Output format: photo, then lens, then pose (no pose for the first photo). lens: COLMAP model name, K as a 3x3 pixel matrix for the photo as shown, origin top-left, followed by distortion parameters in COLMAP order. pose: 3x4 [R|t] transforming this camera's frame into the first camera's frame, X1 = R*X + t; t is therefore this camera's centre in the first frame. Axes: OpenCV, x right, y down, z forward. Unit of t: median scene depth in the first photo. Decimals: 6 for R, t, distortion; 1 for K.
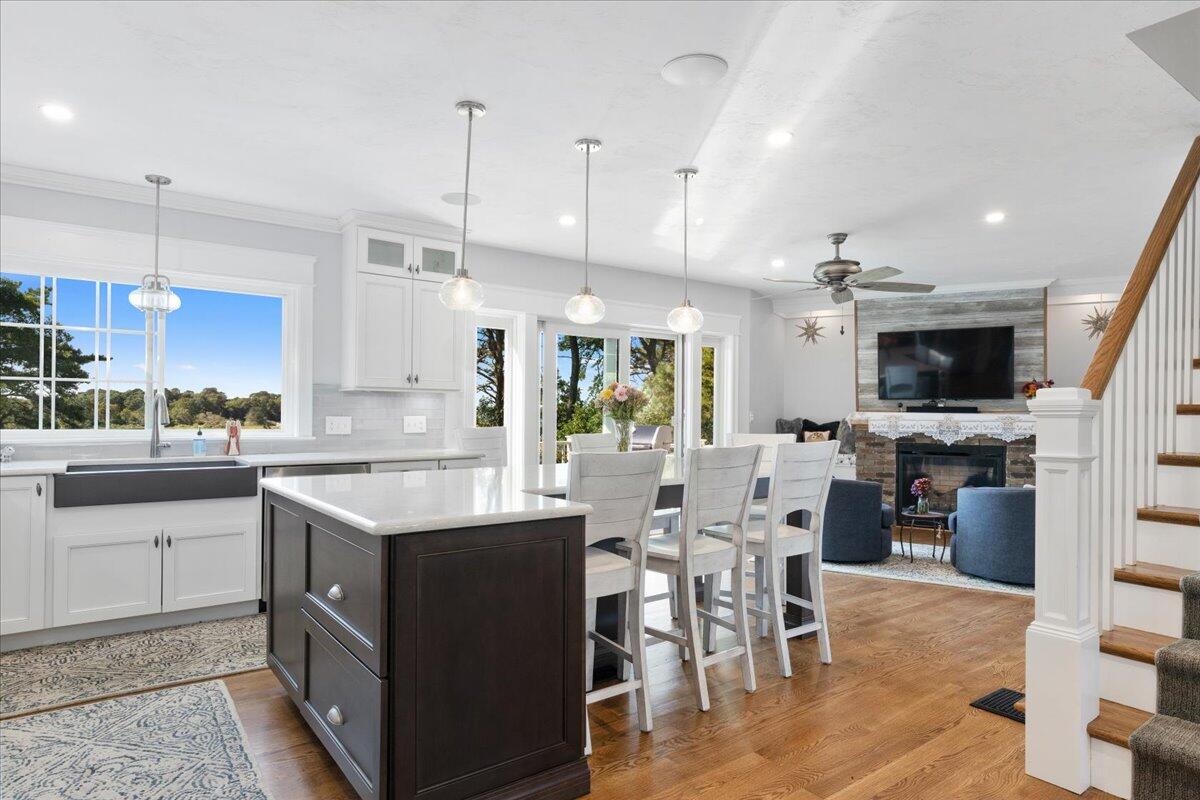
lens RADIAL K [[693.9, 0, 601.1], [0, 693.9, 411.5], [0, 0, 1]] dist [0.003390, -0.002462]
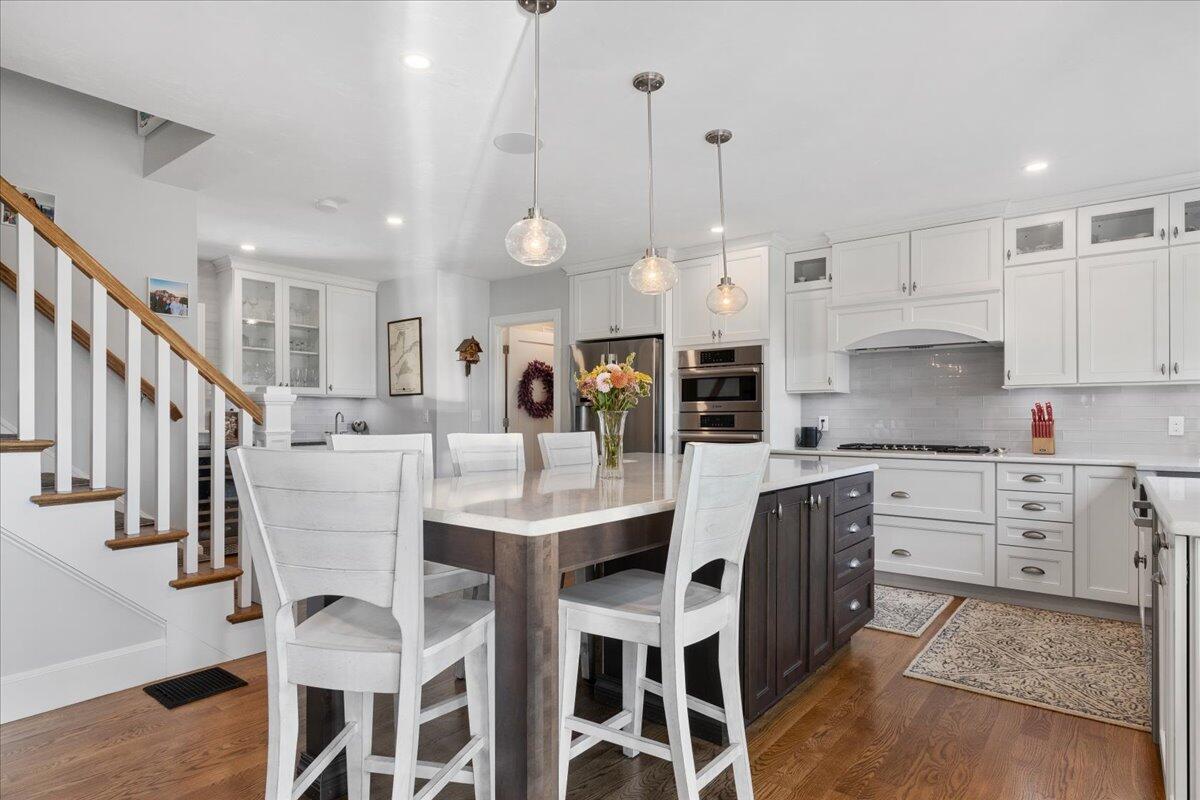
lens RADIAL K [[651.7, 0, 598.1], [0, 651.7, 417.2], [0, 0, 1]] dist [0.005698, -0.003086]
pose [[-0.965046, -0.009150, -0.261920, 0.223842], [-0.008908, 0.999958, -0.002111, 0.018958], [0.261928, 0.000296, -0.965087, 1.602105]]
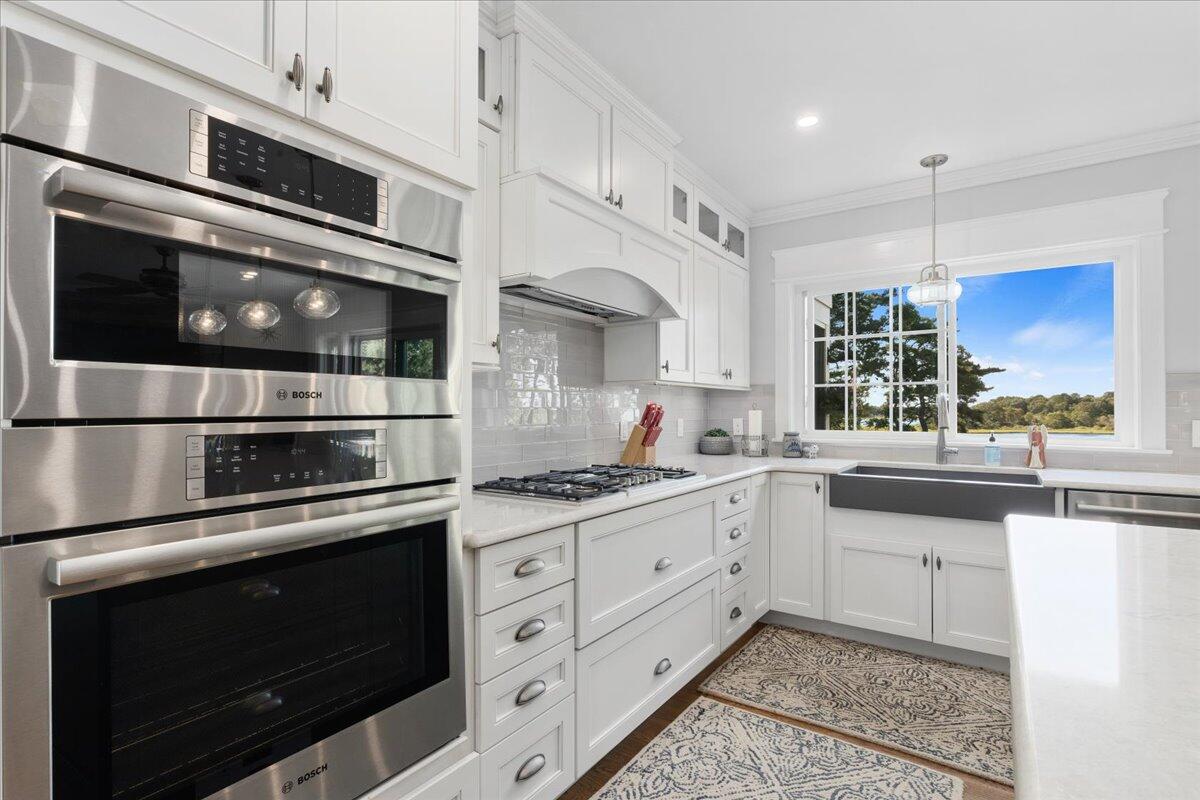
lens RADIAL K [[571.7, 0, 597.8], [0, 571.7, 404.6], [0, 0, 1]] dist [-0.009404, 0.001705]
pose [[0.317985, -0.018906, -0.947907, -0.078463], [0.002307, 0.999814, -0.019167, 0.001318], [0.948093, 0.003909, 0.317969, 0.369583]]
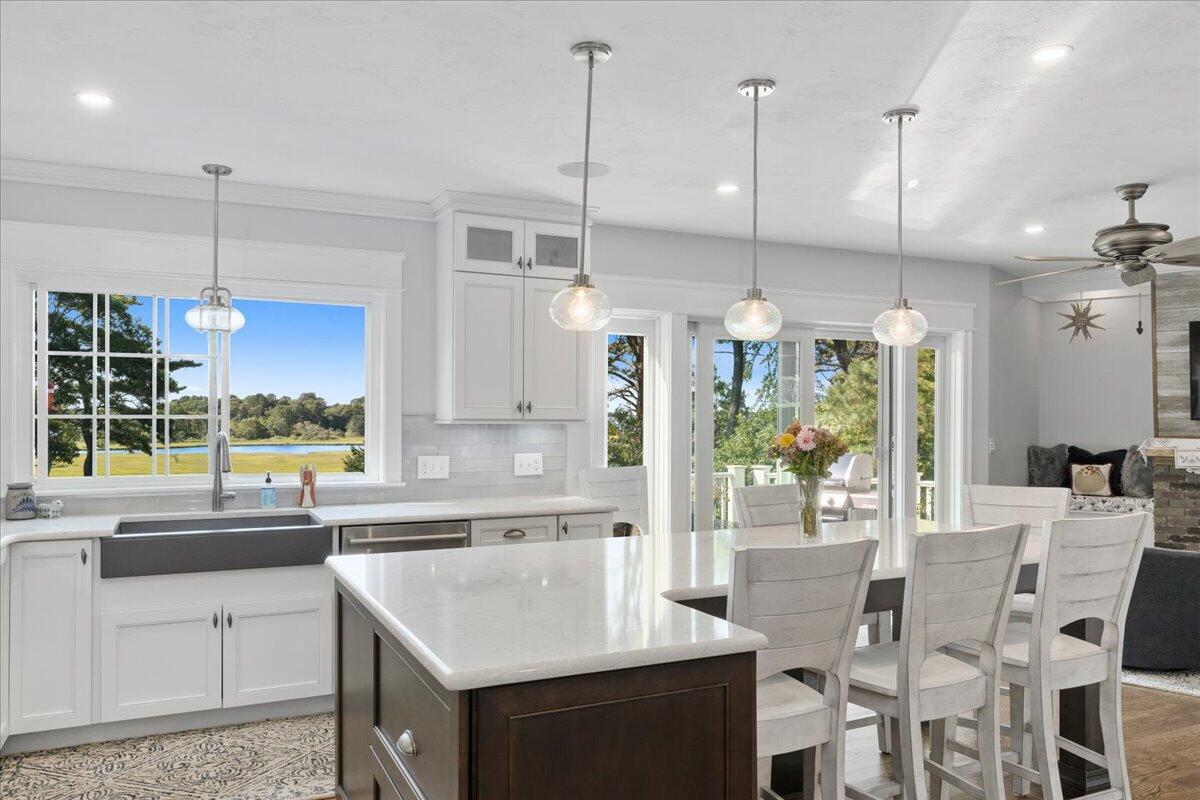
lens RADIAL K [[882.9, 0, 599.5], [0, 882.9, 422.3], [0, 0, 1]] dist [0.008829, -0.011310]
pose [[0.981247, -0.004890, -0.192695, -0.003327], [0.005669, 0.999978, 0.003491, -0.043650], [0.192673, -0.004518, 0.981253, 0.079070]]
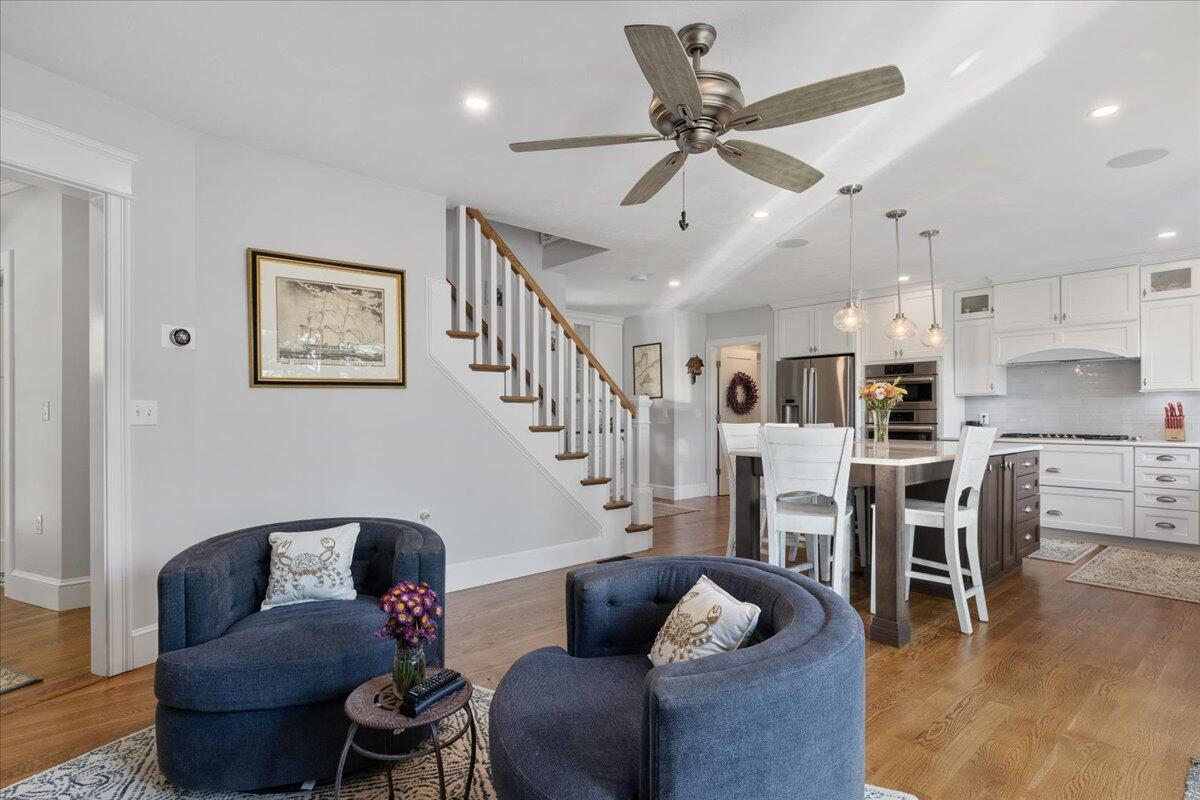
lens RADIAL K [[578.3, 0, 601.8], [0, 578.3, 414.0], [0, 0, 1]] dist [-0.006849, 0.000794]
pose [[-0.997617, -0.007841, -0.068549, 0.596841], [-0.007852, 0.999969, -0.000109, 0.021838], [0.068547, 0.000430, -0.997648, 1.948317]]
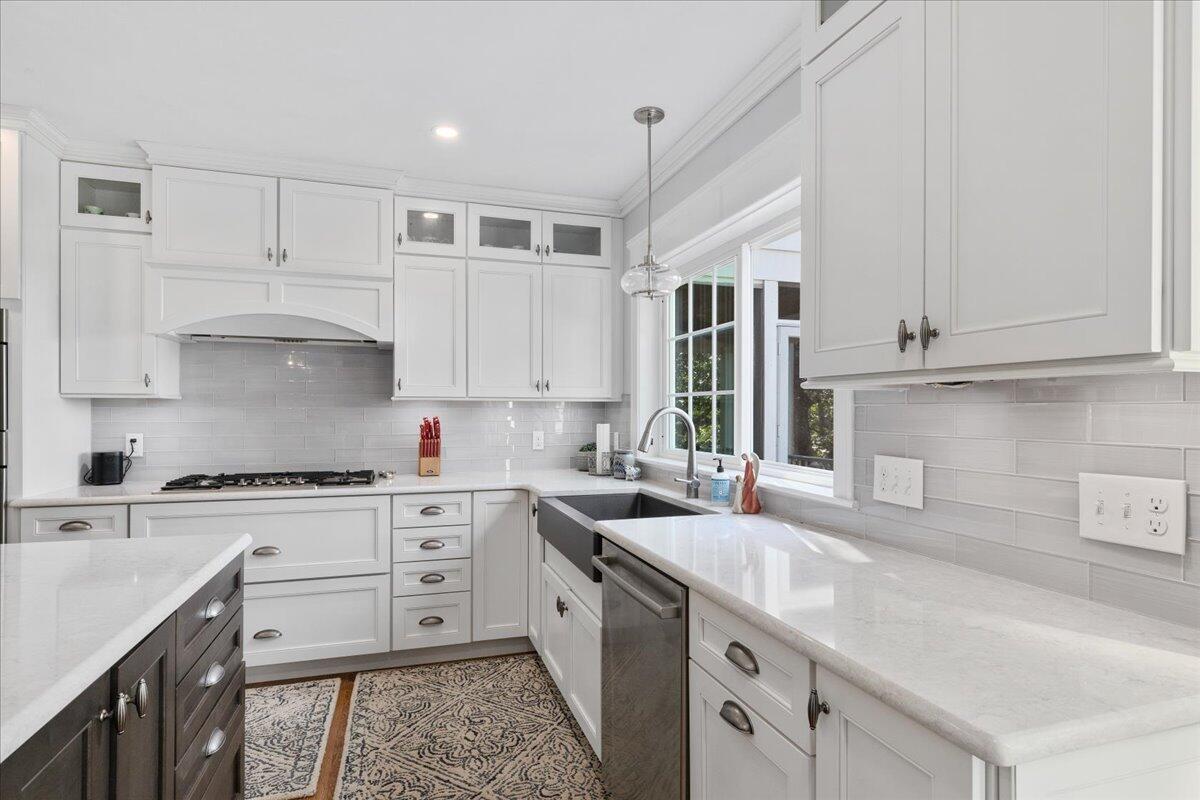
lens RADIAL K [[630.0, 0, 599.6], [0, 630.0, 411.1], [0, 0, 1]] dist [0.001854, -0.001973]
pose [[-0.321026, -0.009270, -0.947025, 0.002526], [-0.006342, 0.999951, -0.007638, -0.019474], [0.947049, 0.003555, -0.321069, 1.256452]]
